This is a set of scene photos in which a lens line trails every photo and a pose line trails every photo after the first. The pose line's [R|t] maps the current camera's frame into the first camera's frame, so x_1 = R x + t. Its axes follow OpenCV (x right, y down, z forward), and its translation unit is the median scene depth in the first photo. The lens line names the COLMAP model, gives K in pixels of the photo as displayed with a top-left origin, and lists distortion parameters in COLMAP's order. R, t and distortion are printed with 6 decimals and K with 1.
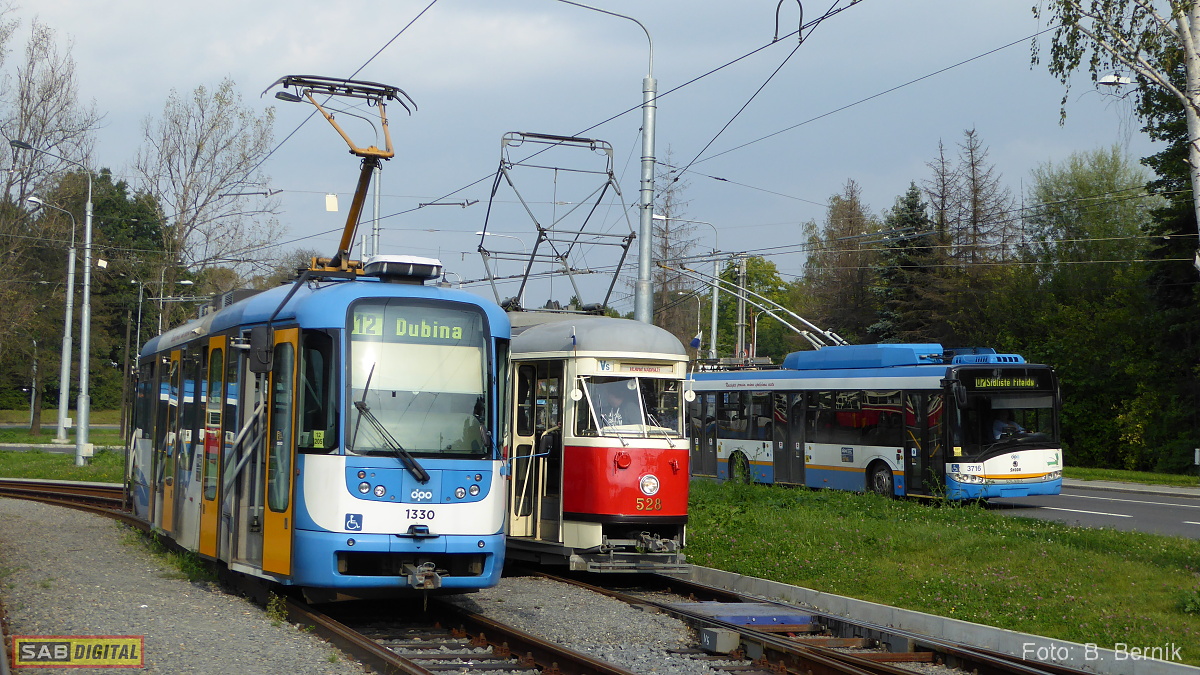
lens RADIAL K [[1898.4, 0, 647.5], [0, 1898.4, 337.4], [0, 0, 1]] dist [0.057370, 0.000000]
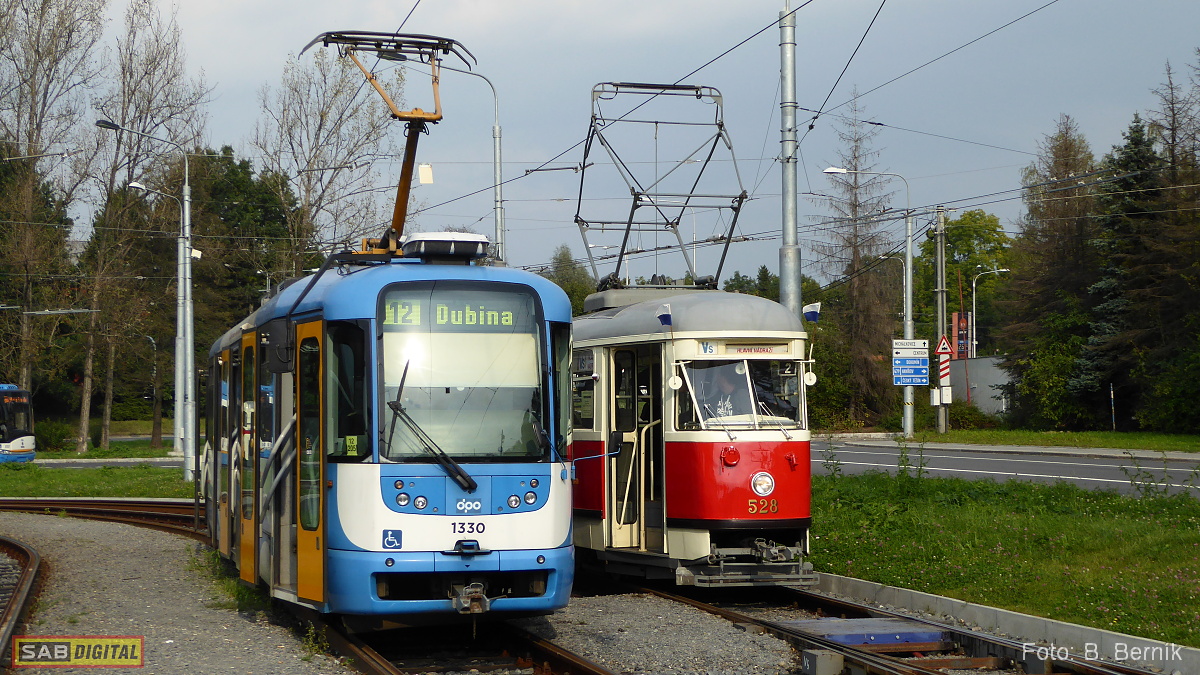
lens RADIAL K [[2177.5, 0, 634.3], [0, 2177.5, 330.2], [0, 0, 1]] dist [0.127342, 0.000000]
pose [[0.993423, -0.041419, -0.106746, 0.051759], [0.042217, 0.999095, 0.005227, 0.000335], [0.106433, -0.009699, 0.994273, 0.010349]]
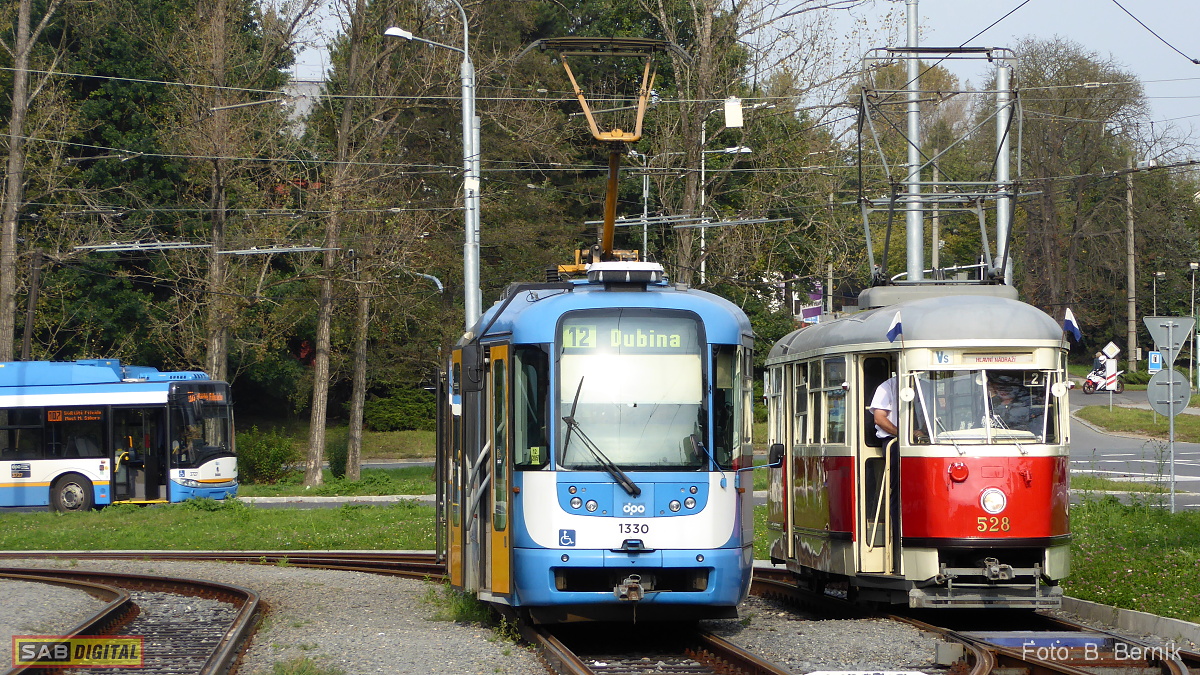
lens RADIAL K [[5479.7, 0, 622.7], [0, 5479.7, 347.7], [0, 0, 1]] dist [1.307276, 0.000000]
pose [[0.954706, -0.040316, -0.294808, 0.556256], [0.049126, 0.998538, 0.022535, -0.050385], [0.293468, -0.035997, 0.955291, -1.330848]]
